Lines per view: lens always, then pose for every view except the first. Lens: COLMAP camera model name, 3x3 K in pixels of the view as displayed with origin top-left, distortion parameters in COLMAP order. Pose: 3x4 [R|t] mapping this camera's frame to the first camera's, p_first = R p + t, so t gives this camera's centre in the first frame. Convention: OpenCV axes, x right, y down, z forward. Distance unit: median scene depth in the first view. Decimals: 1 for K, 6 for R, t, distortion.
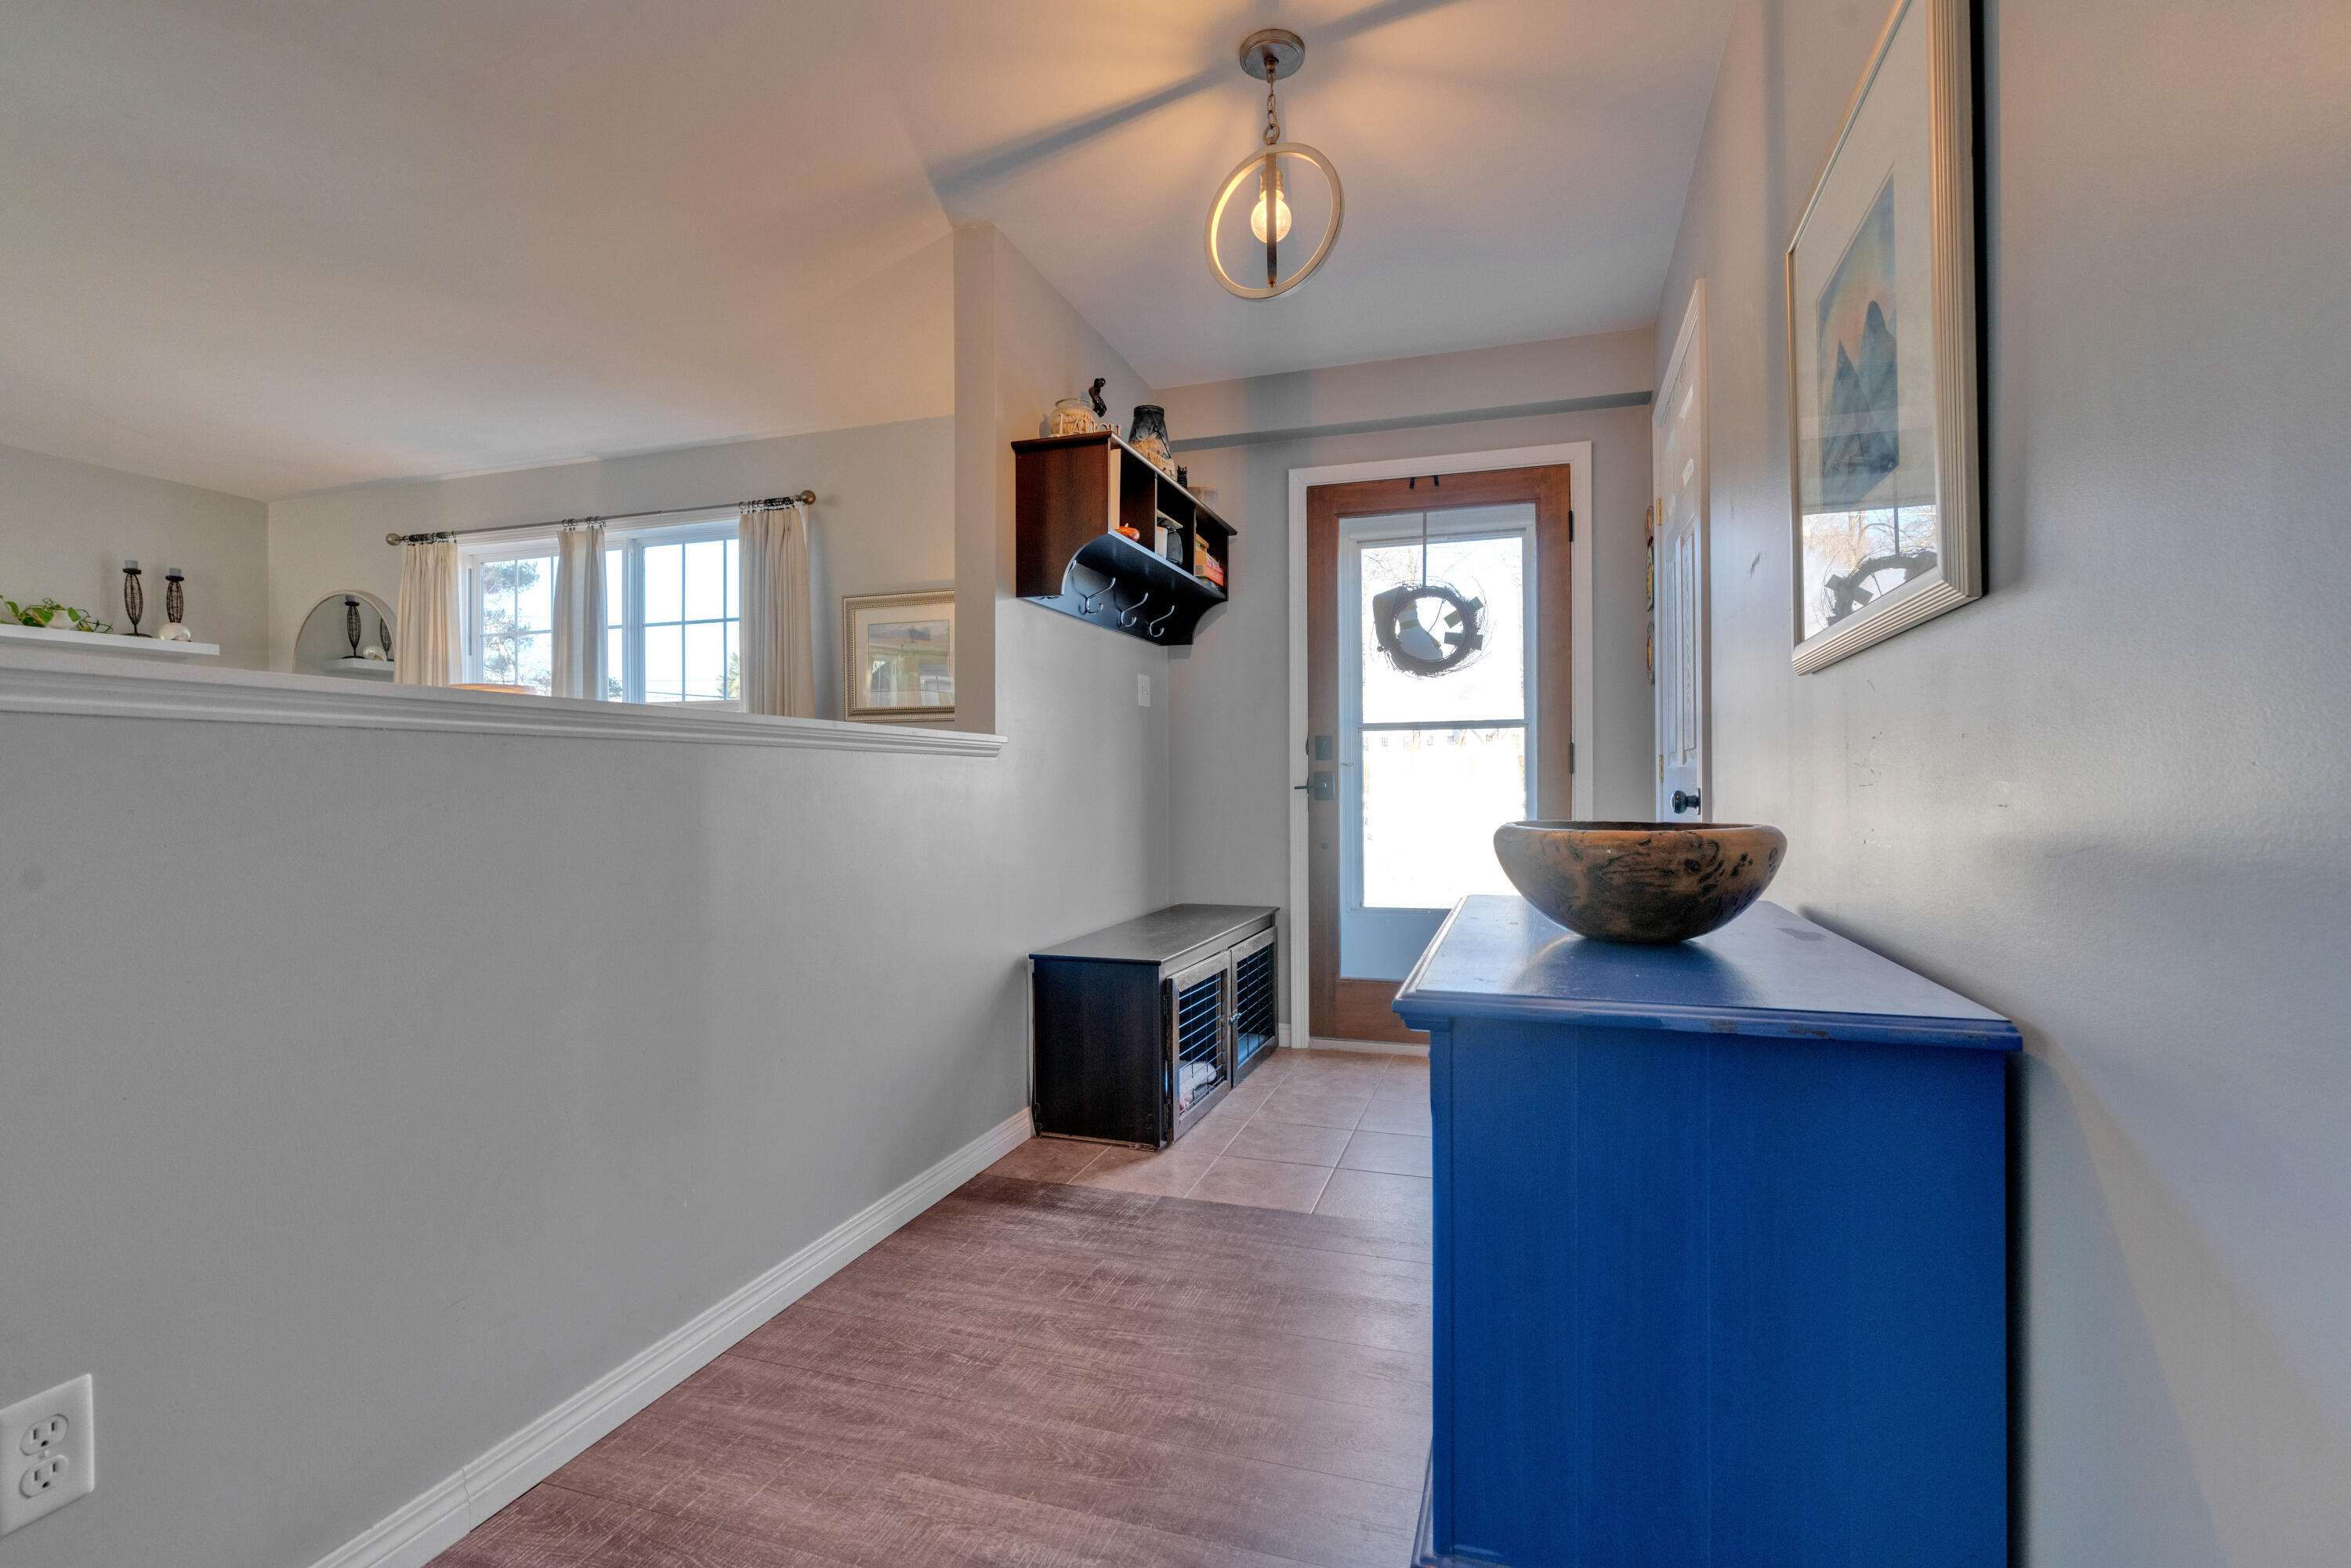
lens RADIAL K [[1048.3, 0, 1182.7], [0, 1048.3, 779.4], [0, 0, 1]] dist [-0.017119, 0.007039]
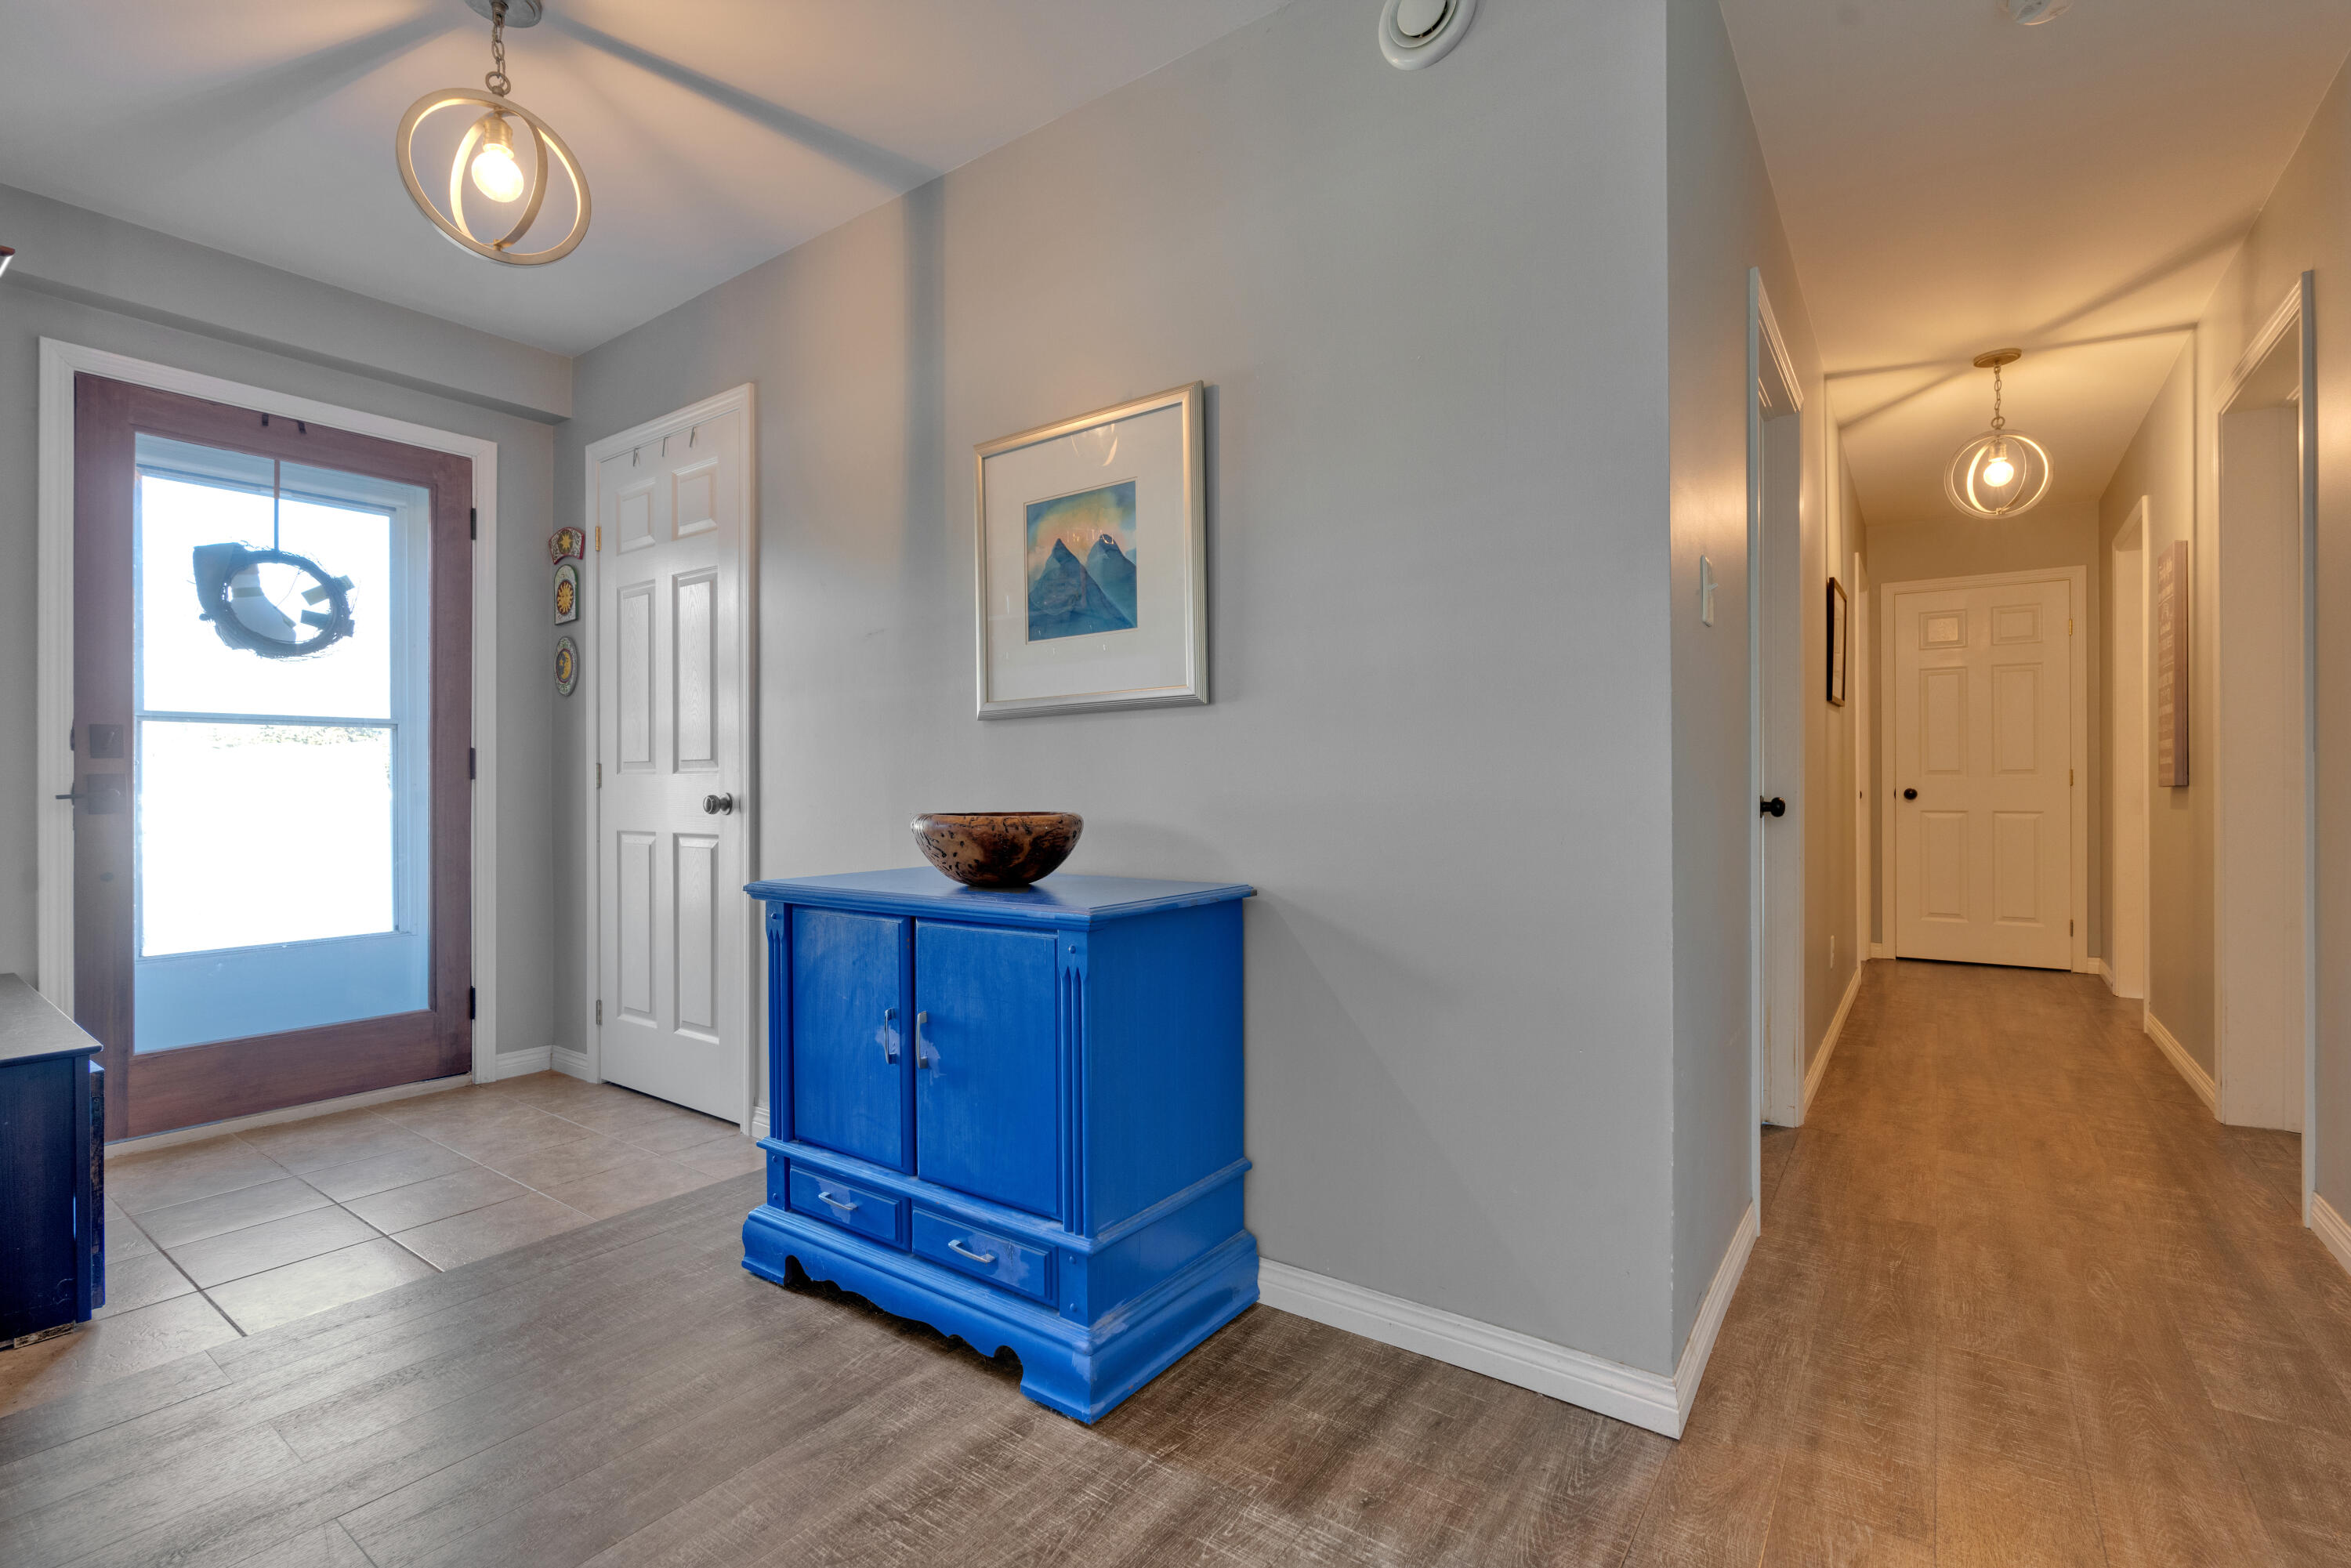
lens RADIAL K [[1048.3, 0, 1176.4], [0, 1048.3, 776.9], [0, 0, 1]] dist [-0.017119, 0.007039]
pose [[0.300090, 0.008491, 0.953873, -0.331129], [0.001325, 0.999956, -0.009318, 0.001688], [-0.953910, 0.004060, 0.300065, 0.084462]]
